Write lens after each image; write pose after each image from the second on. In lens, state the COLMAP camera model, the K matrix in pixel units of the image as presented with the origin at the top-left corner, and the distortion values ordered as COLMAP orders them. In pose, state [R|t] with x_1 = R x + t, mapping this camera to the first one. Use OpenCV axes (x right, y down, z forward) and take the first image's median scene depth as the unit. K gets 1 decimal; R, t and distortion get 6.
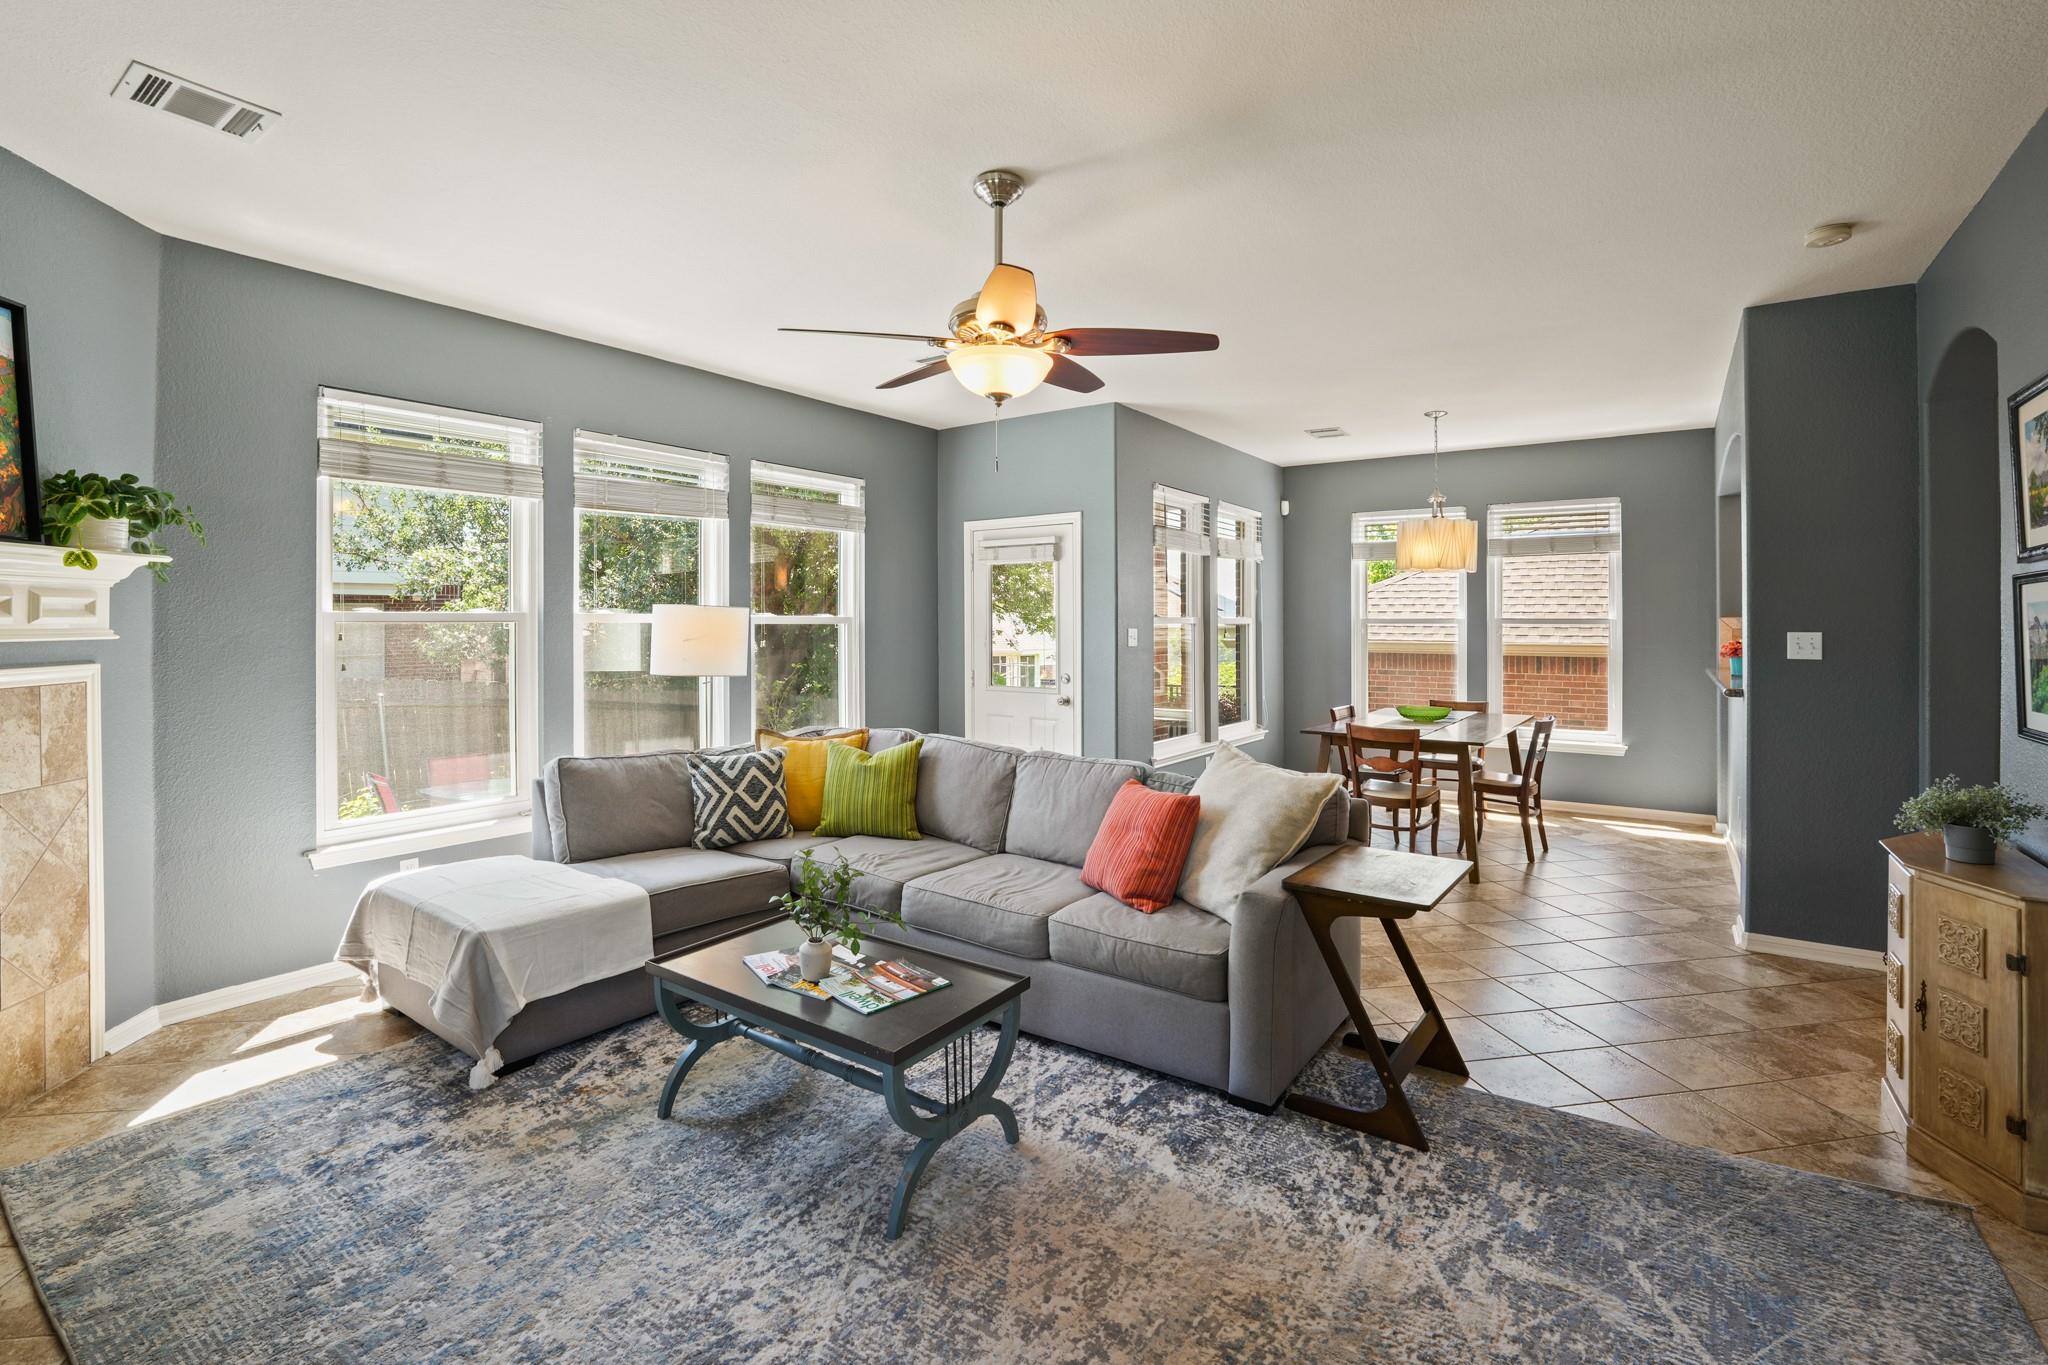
lens RADIAL K [[924.8, 0, 1020.1], [0, 924.8, 616.1], [0, 0, 1]] dist [-0.046323, 0.011161]
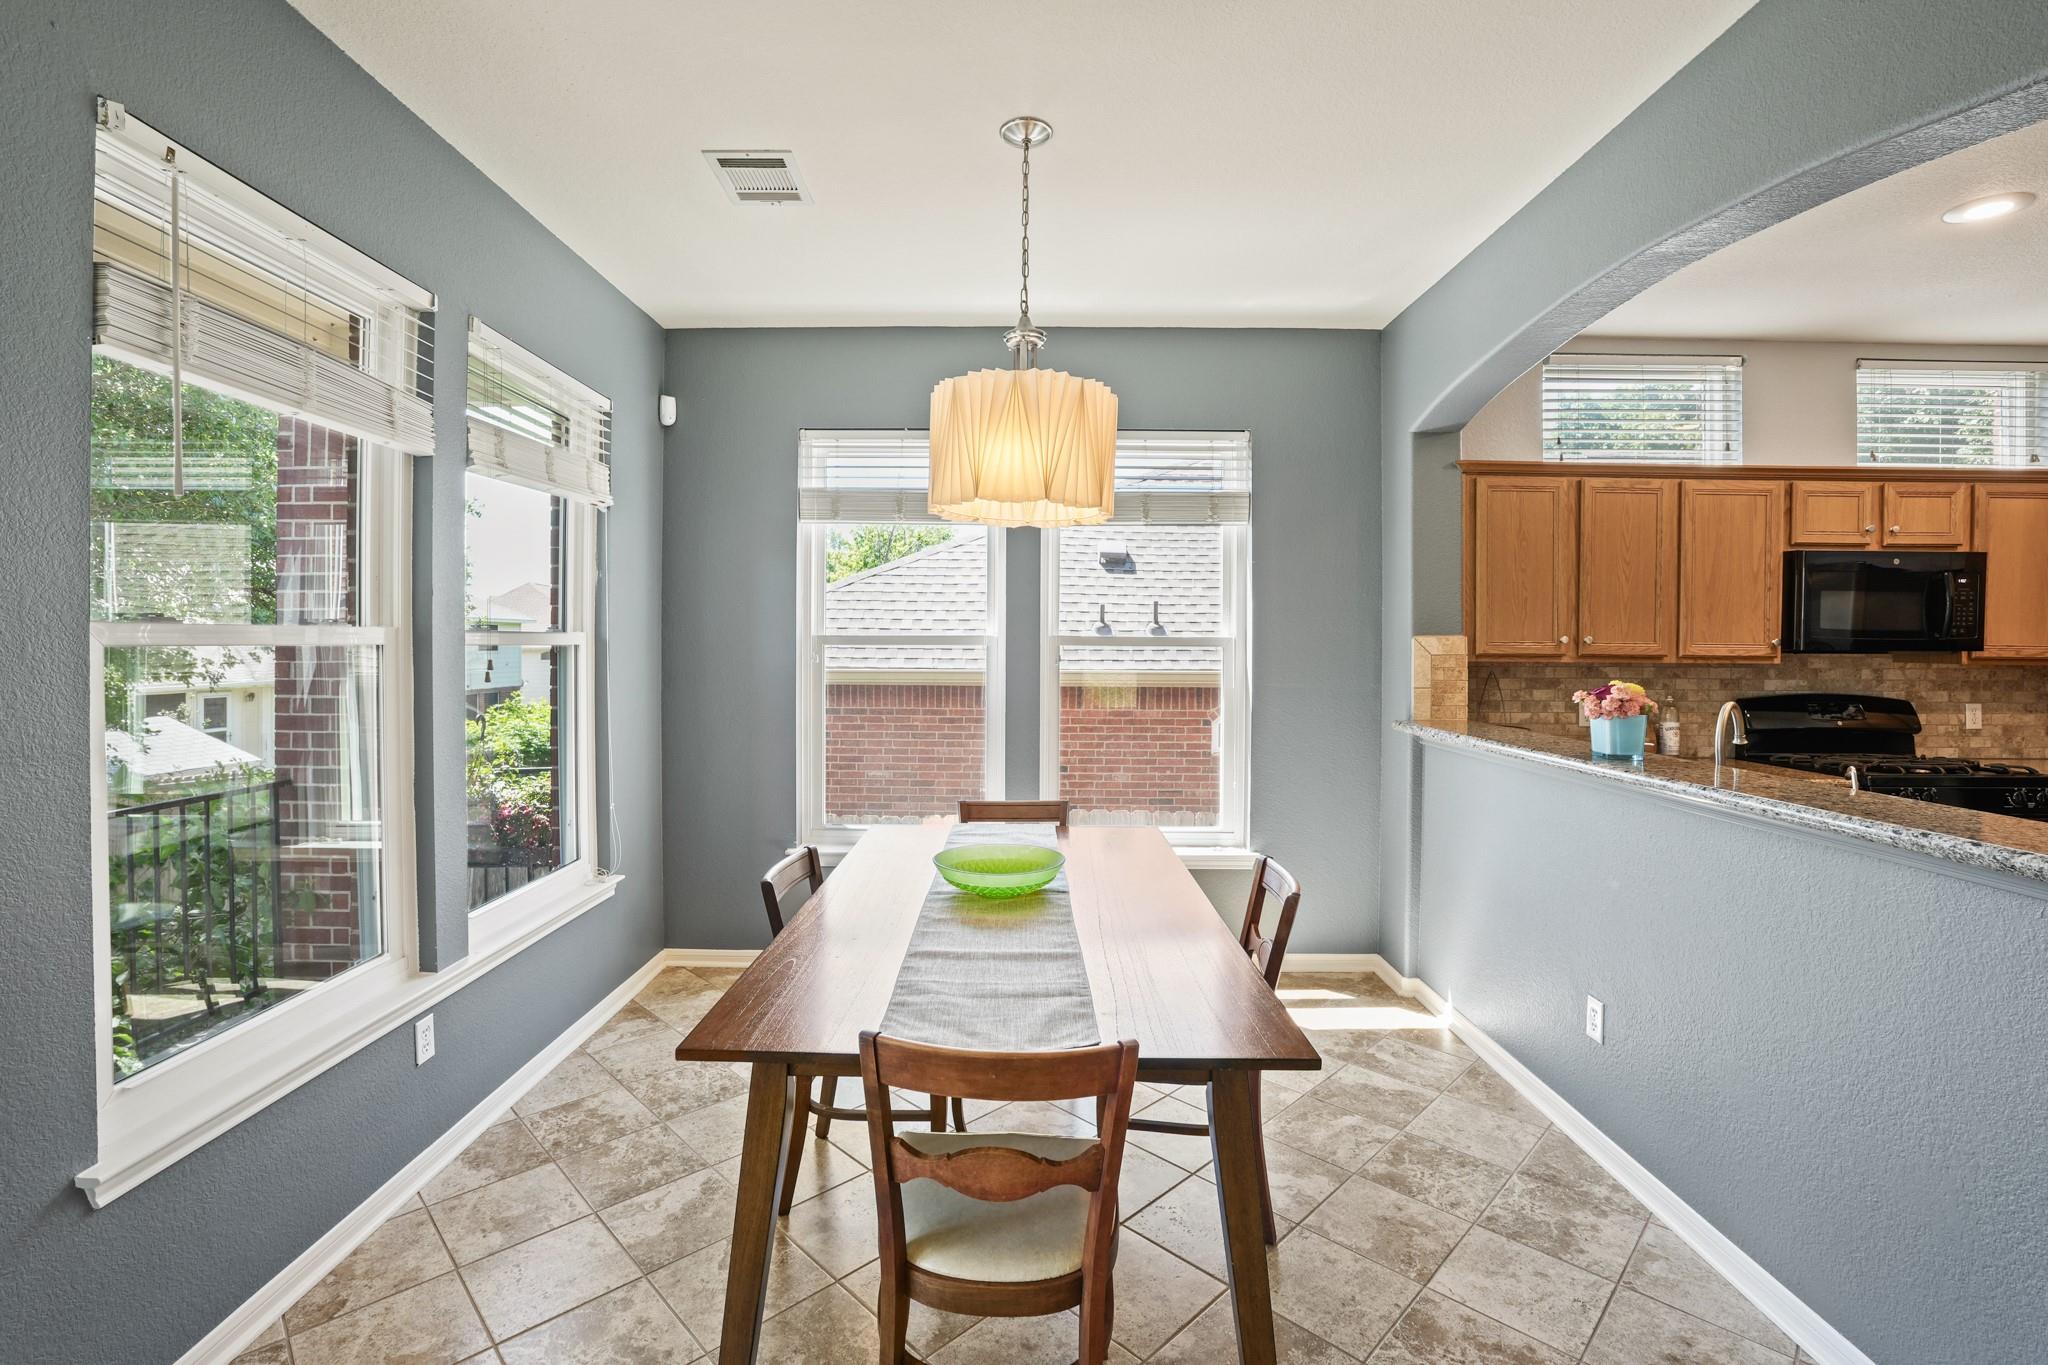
lens RADIAL K [[918.8, 0, 1014.1], [0, 918.8, 648.3], [0, 0, 1]] dist [-0.048369, 0.014162]
pose [[0.820013, -0.001099, 0.572344, 0.335521], [-0.007903, 0.999881, 0.013243, 0.005231], [-0.572290, -0.015382, 0.819907, 1.027766]]
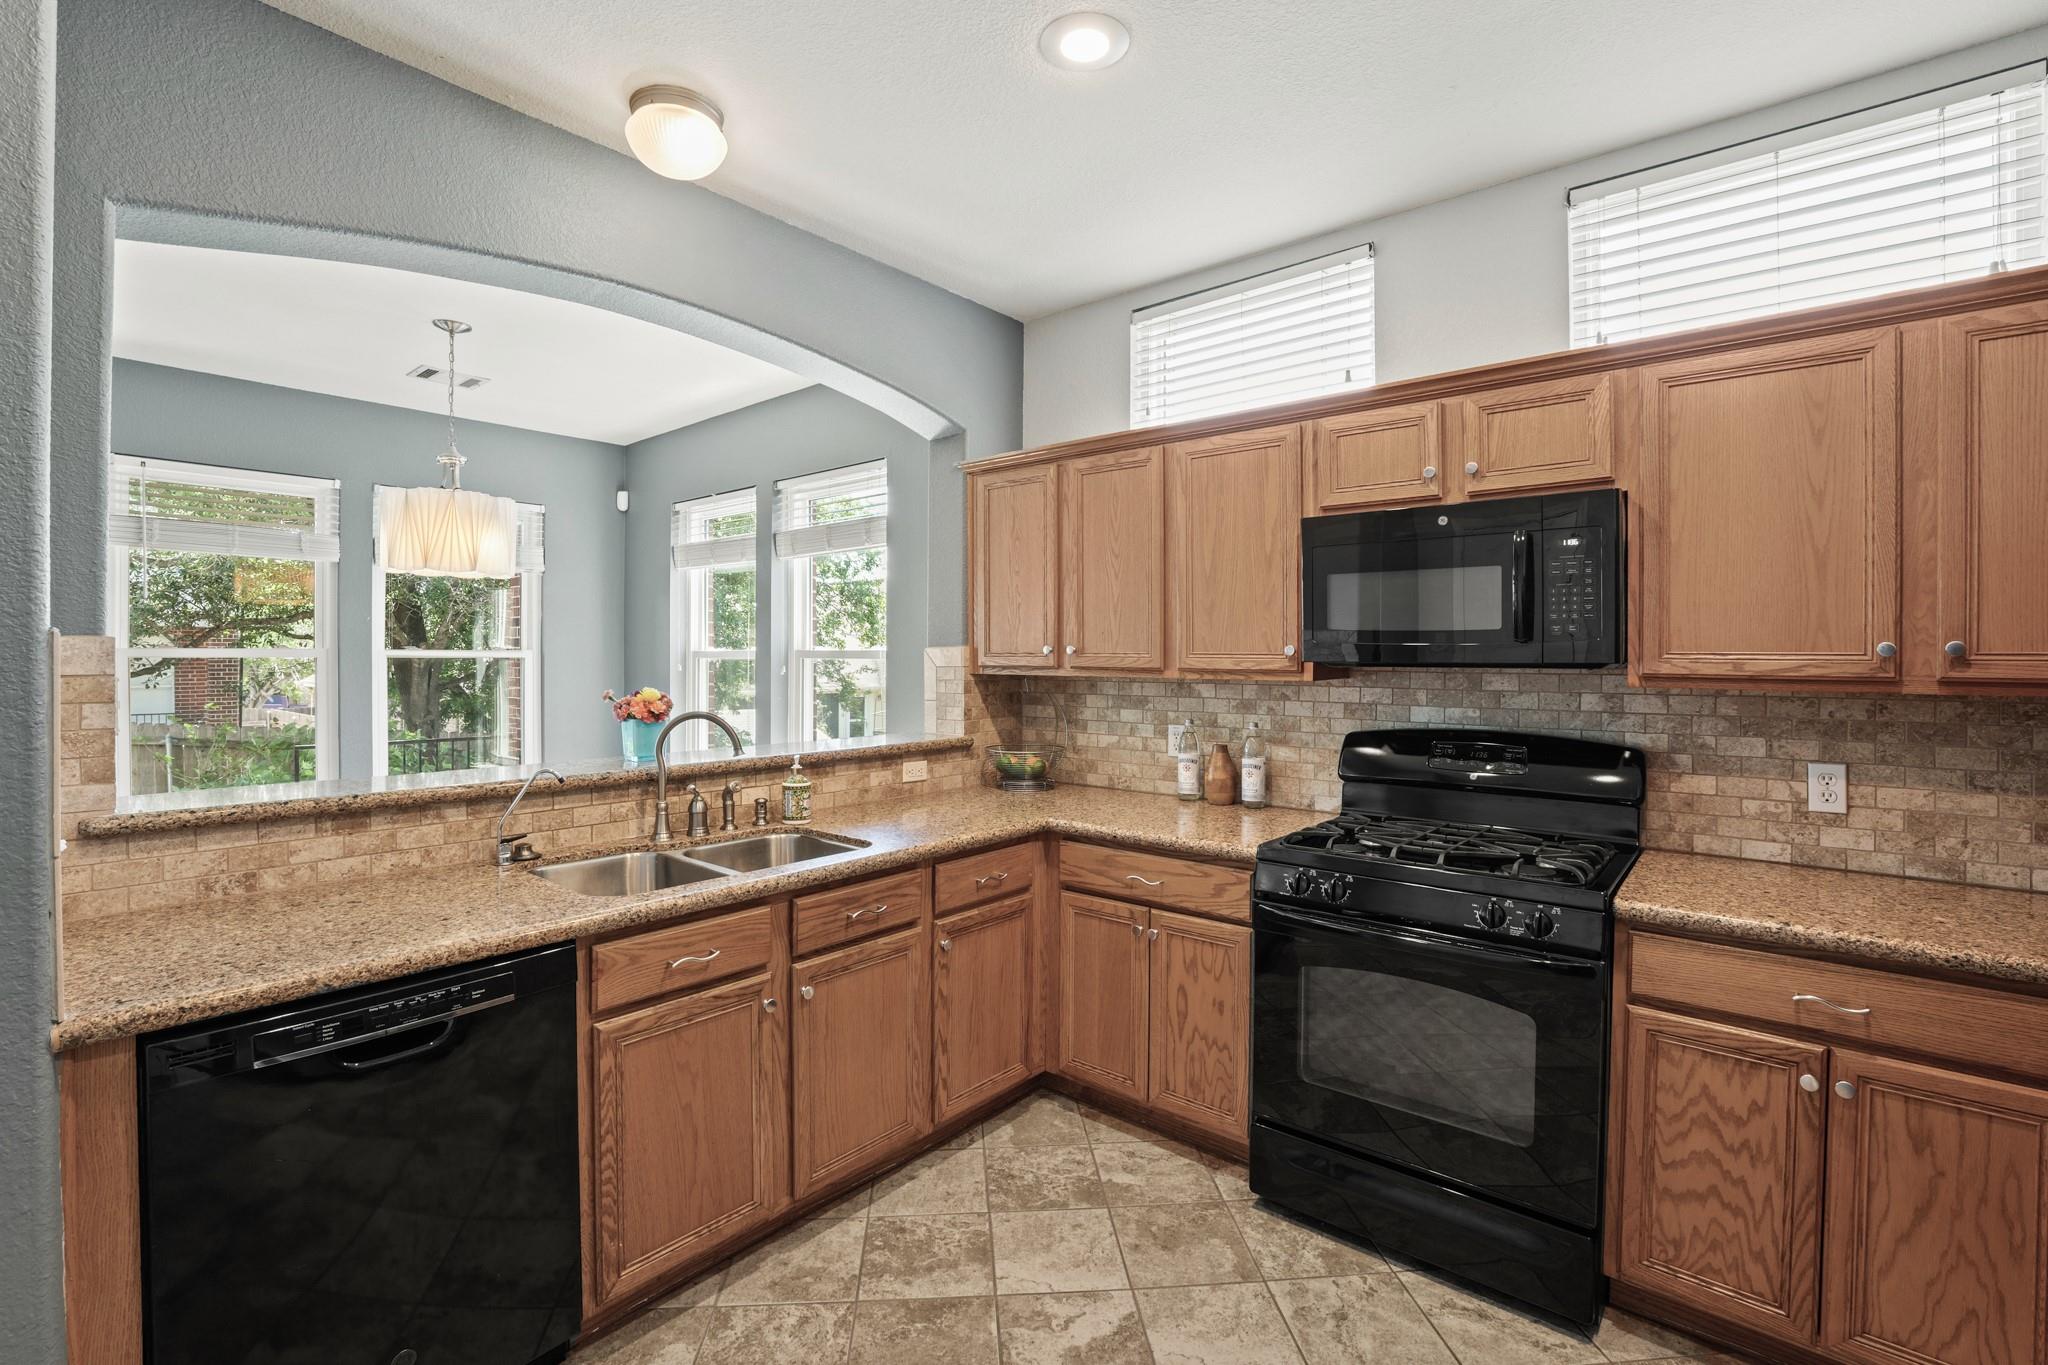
lens RADIAL K [[904.8, 0, 1024.6], [0, 904.8, 662.2], [0, 0, 1]] dist [-0.050624, 0.013763]
pose [[0.995951, 0.002217, -0.089876, 1.391078], [-0.001186, 0.999933, 0.011520, 0.006006], [0.089895, -0.011367, 0.995886, 0.653860]]
